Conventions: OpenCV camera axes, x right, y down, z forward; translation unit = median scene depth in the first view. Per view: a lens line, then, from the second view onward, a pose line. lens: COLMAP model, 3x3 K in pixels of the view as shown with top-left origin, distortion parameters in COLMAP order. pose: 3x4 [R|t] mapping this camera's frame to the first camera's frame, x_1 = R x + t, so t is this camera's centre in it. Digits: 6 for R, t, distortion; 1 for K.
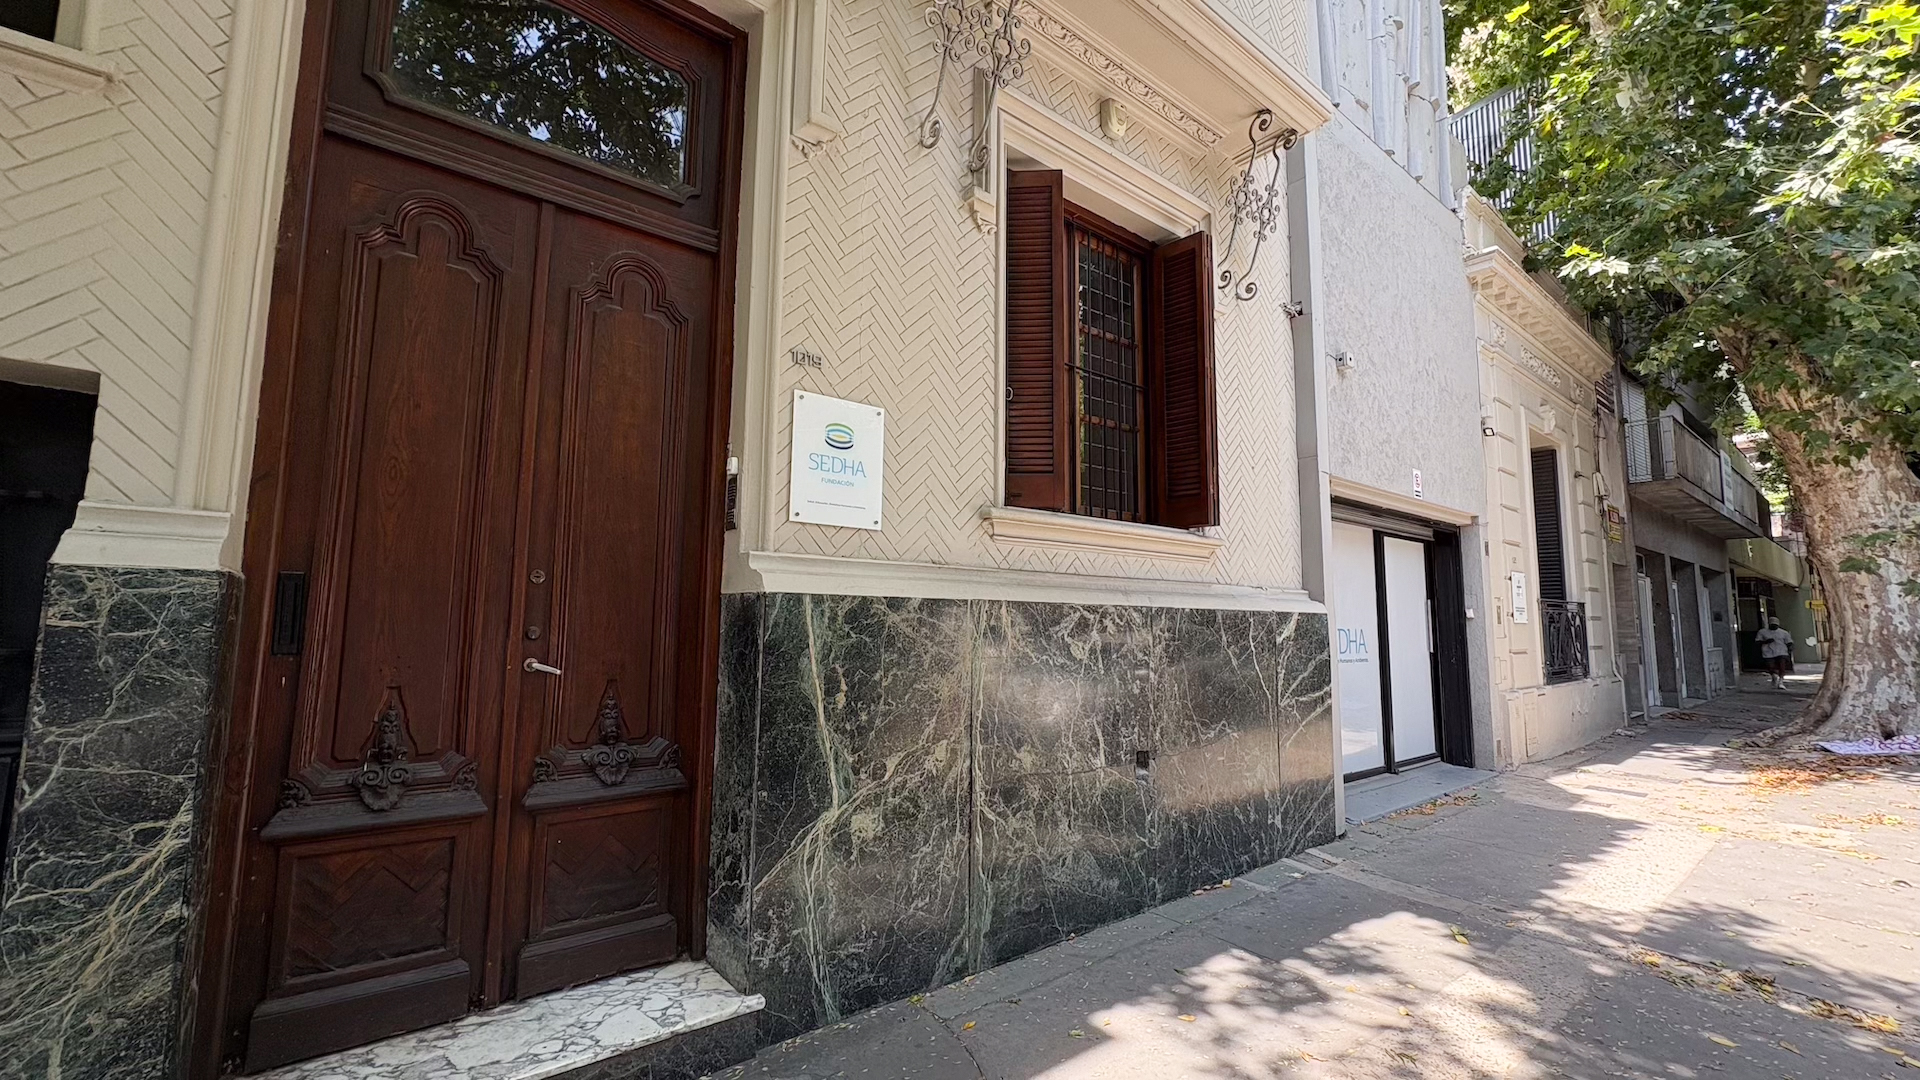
lens RADIAL K [[759.9, 0, 954.7], [0, 759.9, 553.2], [0, 0, 1]] dist [0.002226, 0.000078]
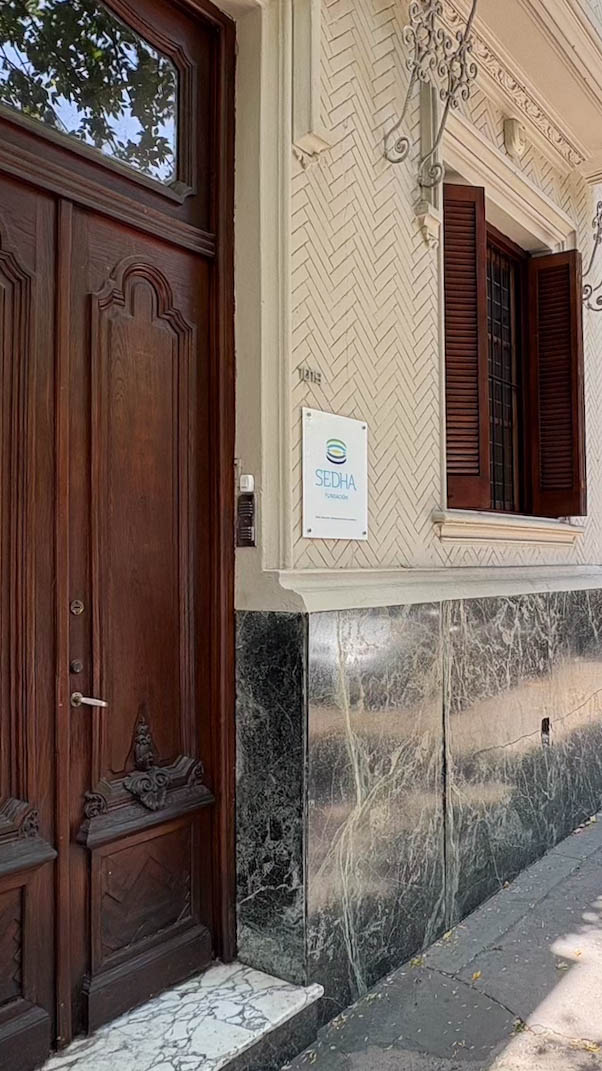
lens RADIAL K [[802.3, 0, 302.7], [0, 802.3, 527.5], [0, 0, 1]] dist [0.000364, 0.001064]
pose [[0.954336, -0.016518, 0.298277, -0.529650], [-0.005691, 0.997284, 0.073434, -0.132723], [-0.298680, -0.071778, 0.951650, -0.031125]]
